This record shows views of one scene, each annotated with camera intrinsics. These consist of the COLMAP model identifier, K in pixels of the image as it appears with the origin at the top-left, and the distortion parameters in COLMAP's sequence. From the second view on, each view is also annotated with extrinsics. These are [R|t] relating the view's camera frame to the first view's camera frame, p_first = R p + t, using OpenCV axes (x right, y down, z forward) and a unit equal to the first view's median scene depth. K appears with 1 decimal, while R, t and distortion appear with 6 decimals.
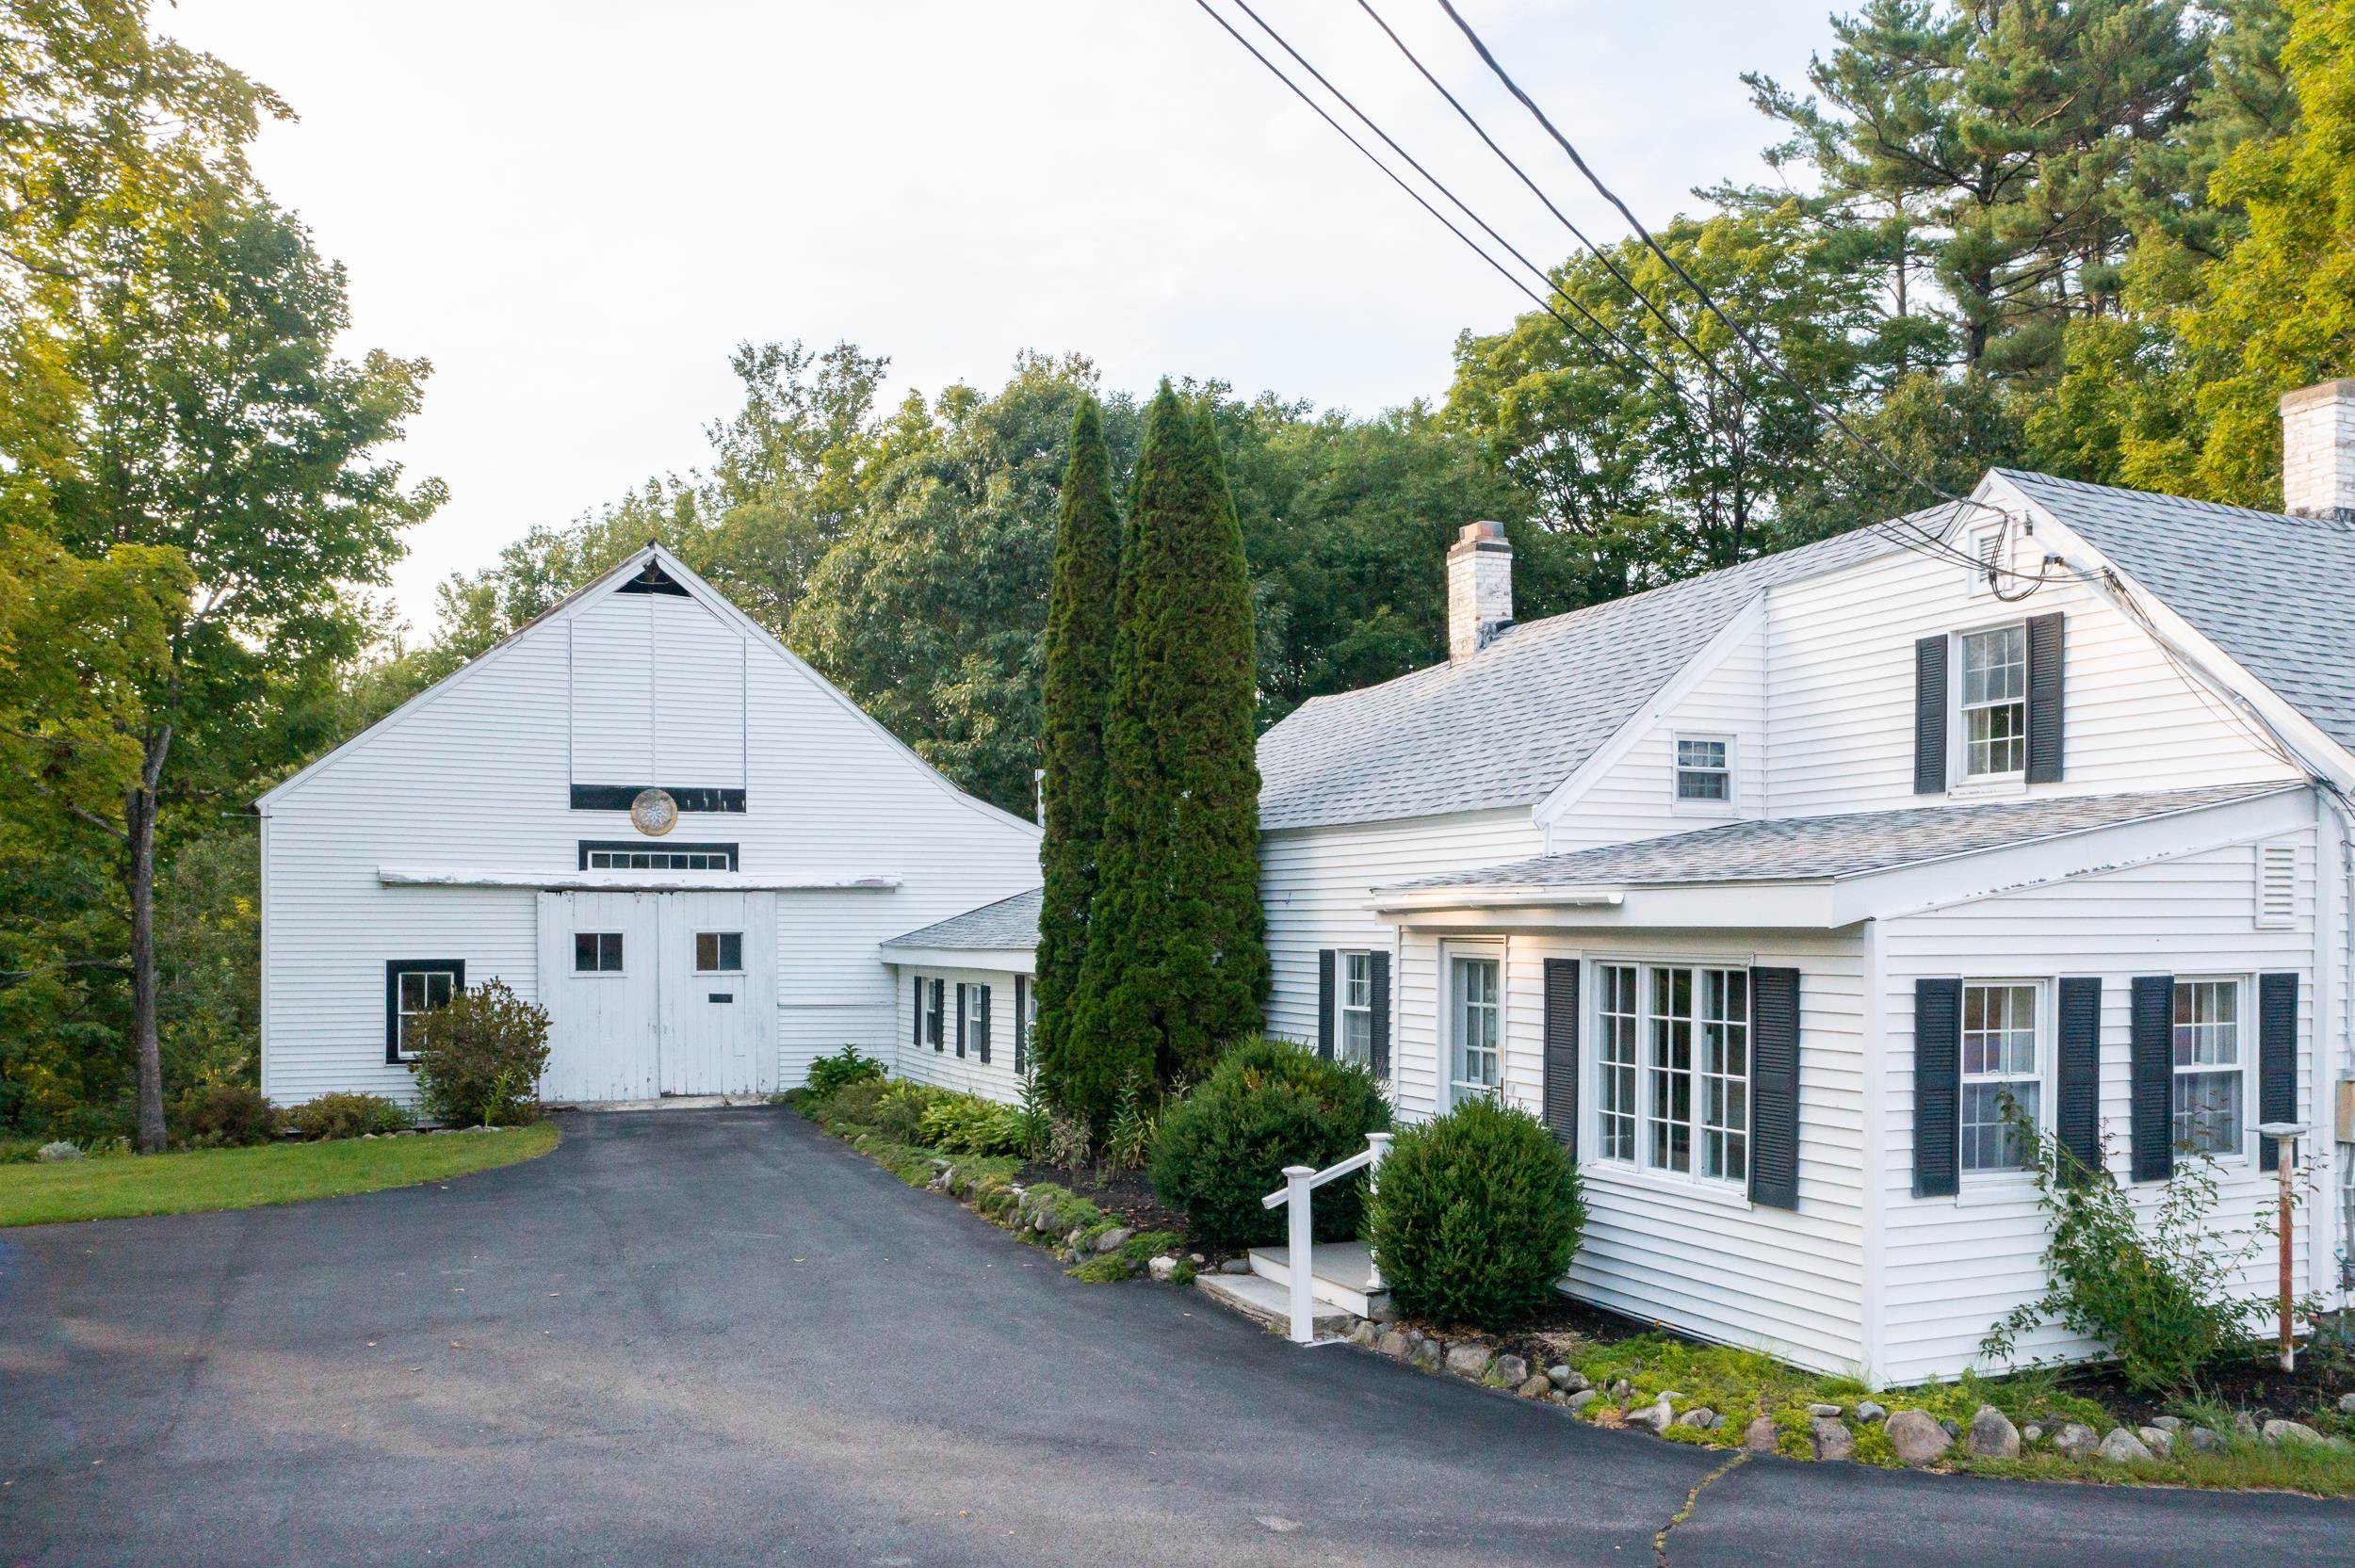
lens RADIAL K [[1927.2, 0, 1136.6], [0, 1927.2, 933.9], [0, 0, 1]] dist [-0.009338, 0.000521]
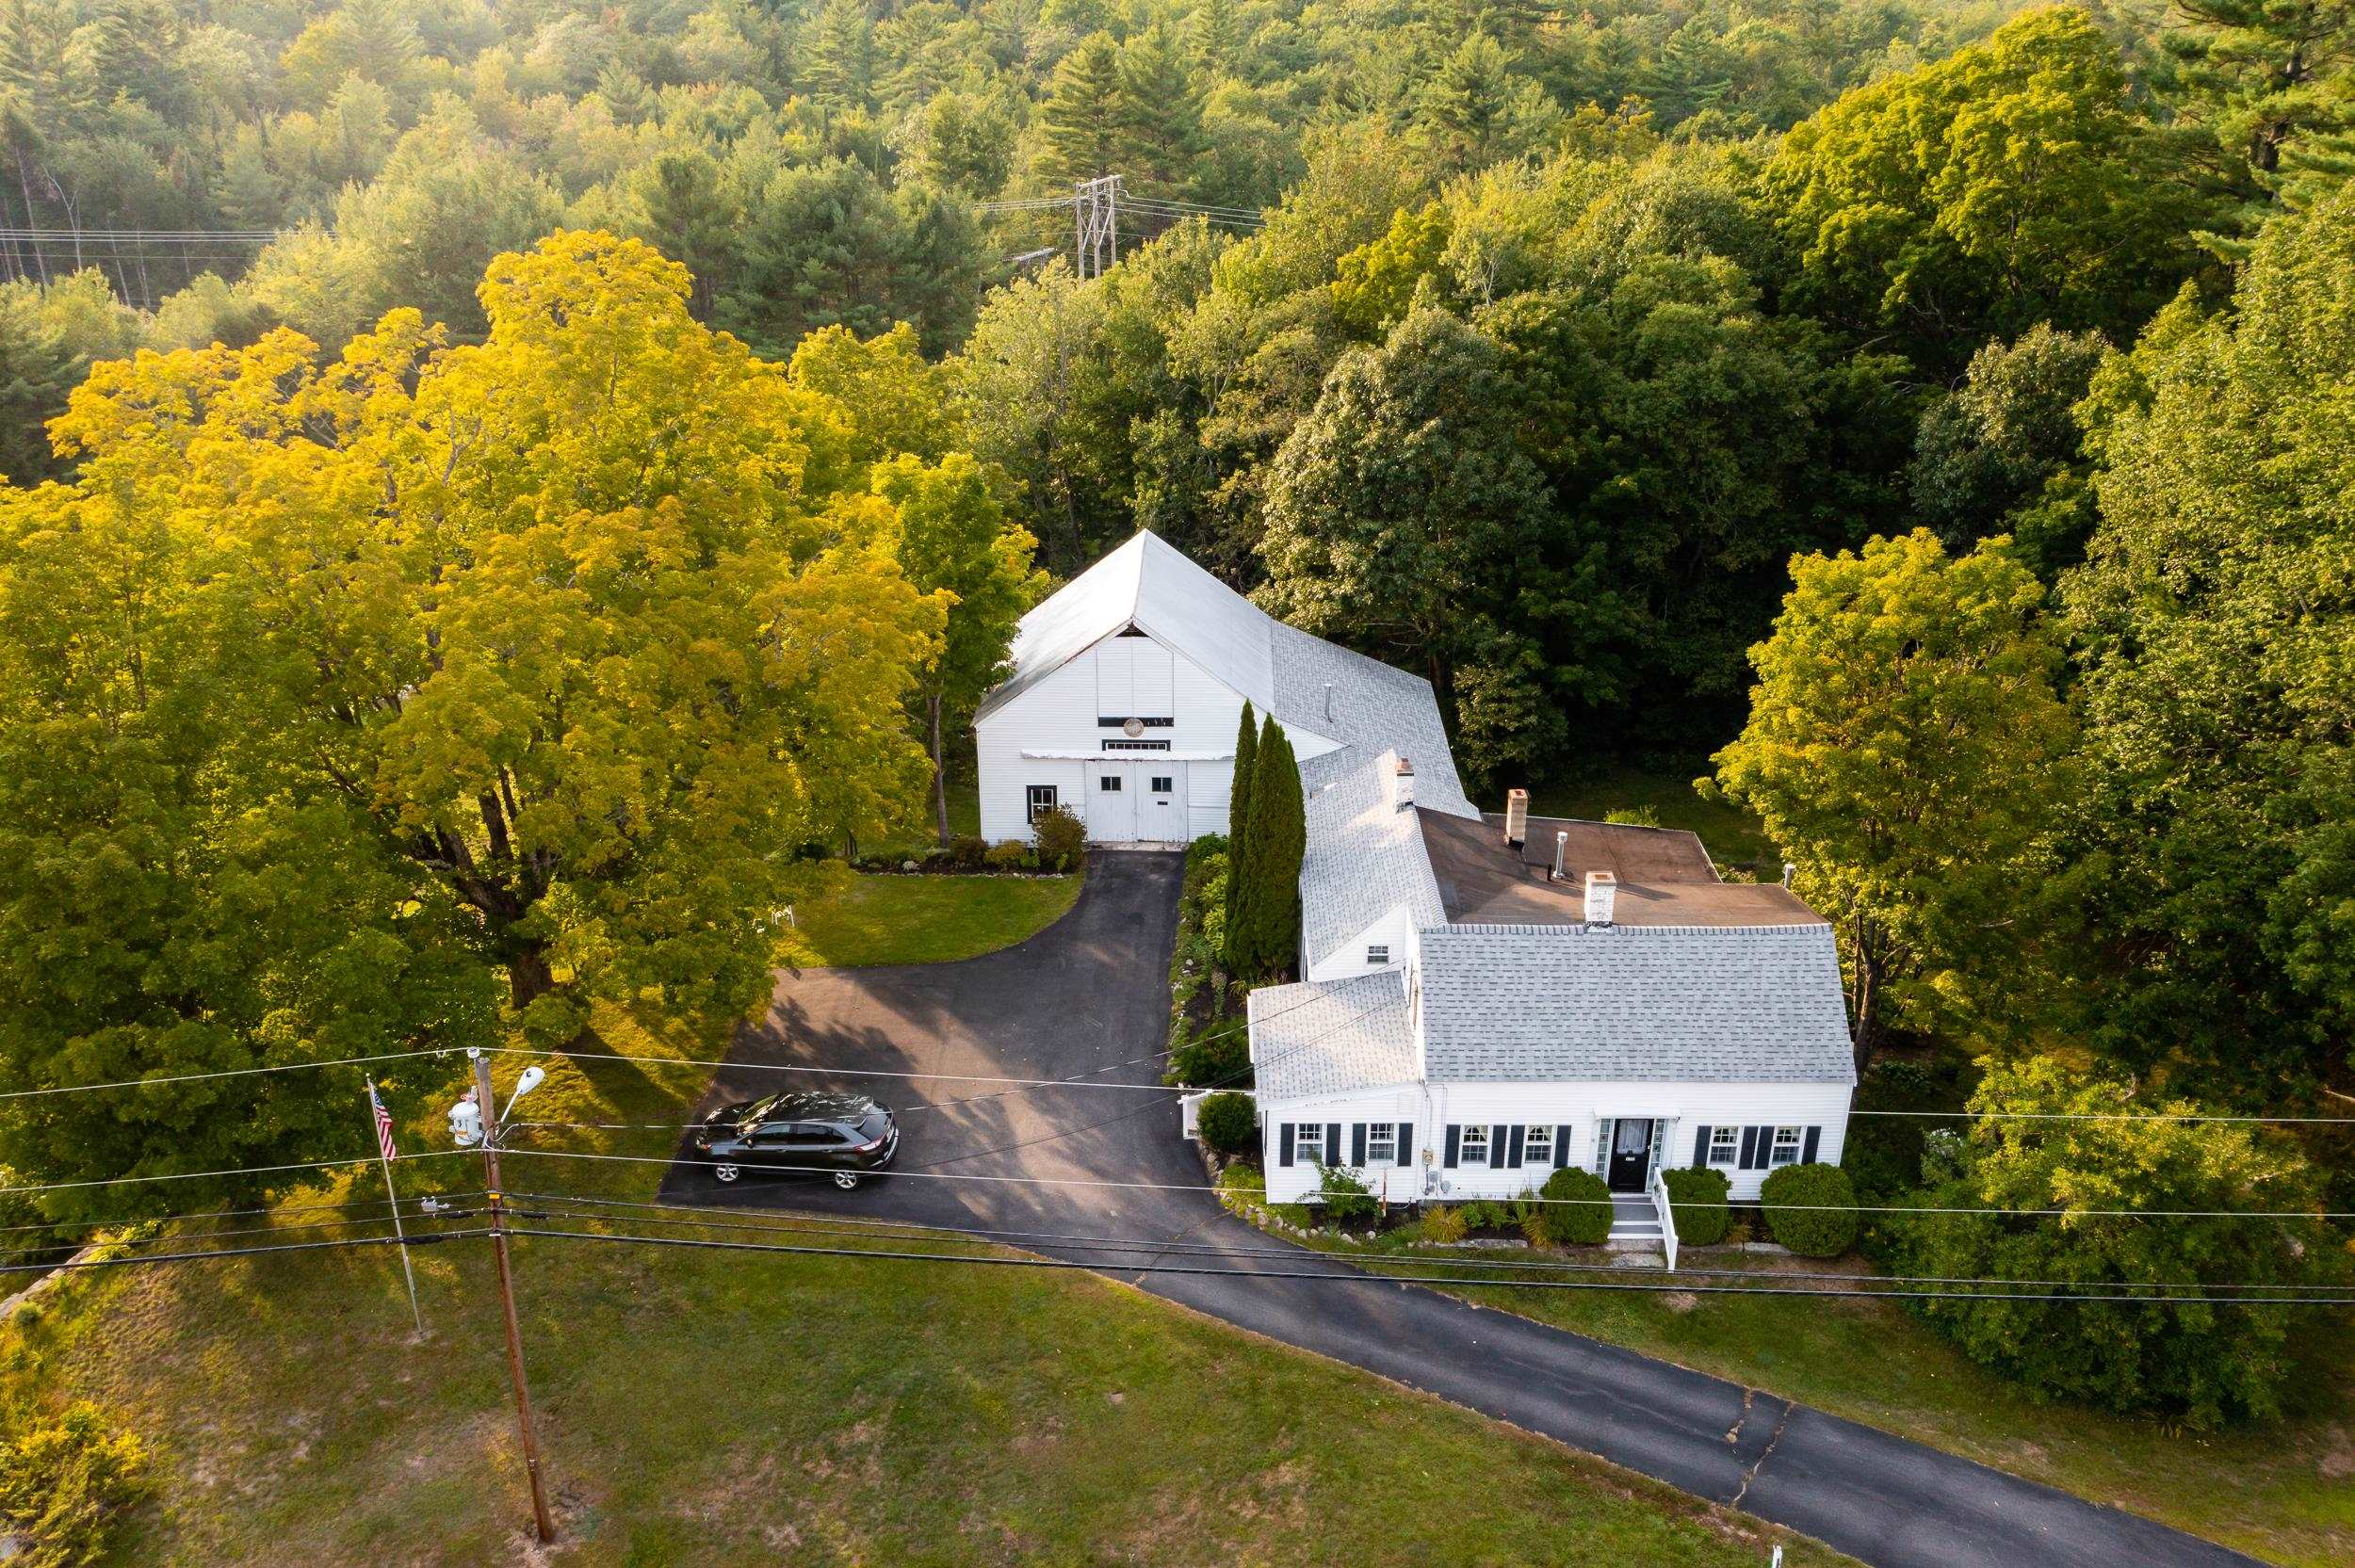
lens RADIAL K [[1869.4, 0, 1177.5], [0, 1869.4, 784.0], [0, 0, 1]] dist [-0.020626, 0.006791]
pose [[0.923217, 0.151391, -0.353202, 0.622231], [0.002190, 0.917040, 0.398790, -0.933565], [0.384274, -0.368943, 0.846295, -0.927338]]
